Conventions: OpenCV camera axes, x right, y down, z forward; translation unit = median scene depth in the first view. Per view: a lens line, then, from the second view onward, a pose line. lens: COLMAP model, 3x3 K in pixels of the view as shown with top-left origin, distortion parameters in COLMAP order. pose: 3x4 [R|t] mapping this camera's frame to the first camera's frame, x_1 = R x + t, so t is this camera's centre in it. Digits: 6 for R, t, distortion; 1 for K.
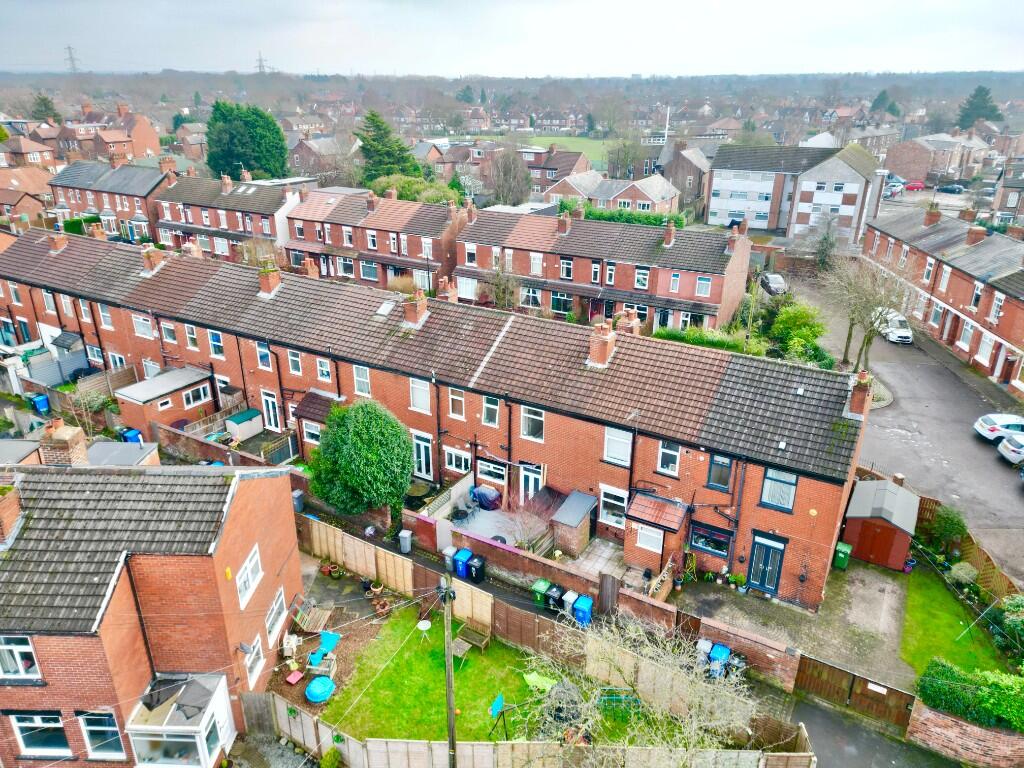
lens RADIAL K [[723.7, 0, 514.6], [0, 723.7, 382.7], [0, 0, 1]] dist [0.092930, -0.101674]
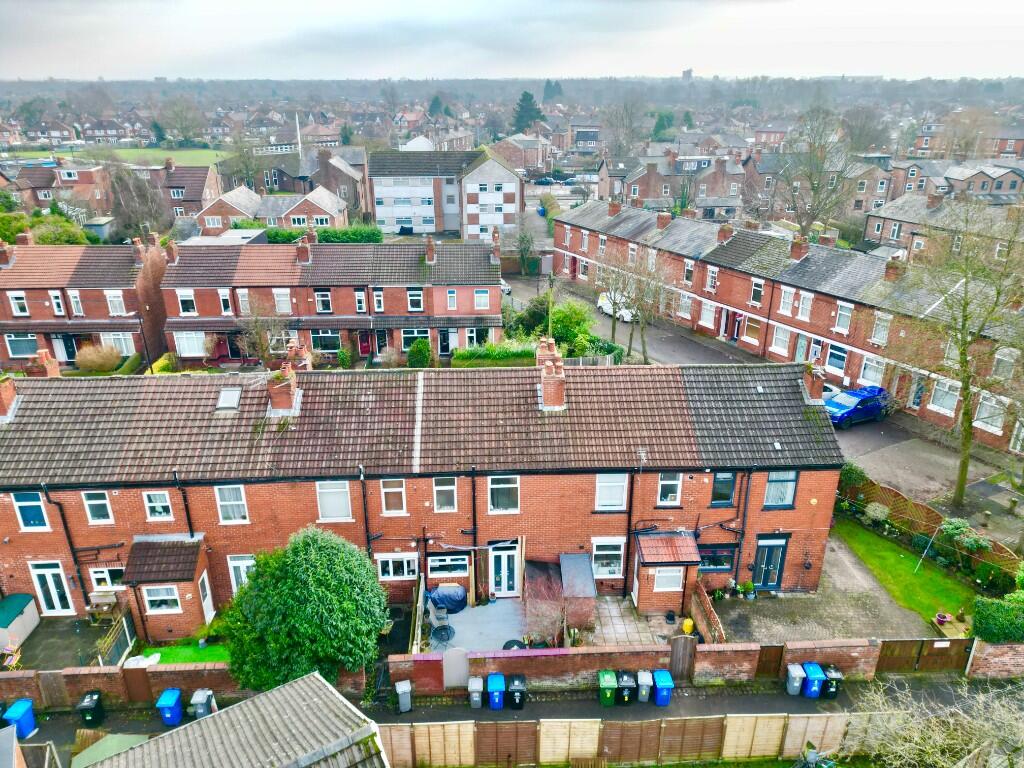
lens RADIAL K [[715.6, 0, 512.0], [0, 715.6, 384.0], [0, 0, 1]] dist [0.088800, -0.098384]
pose [[0.833932, -0.215992, 0.507843, -0.296686], [0.216348, 0.974519, 0.059209, -0.094335], [-0.507691, 0.060495, 0.859412, 0.225835]]
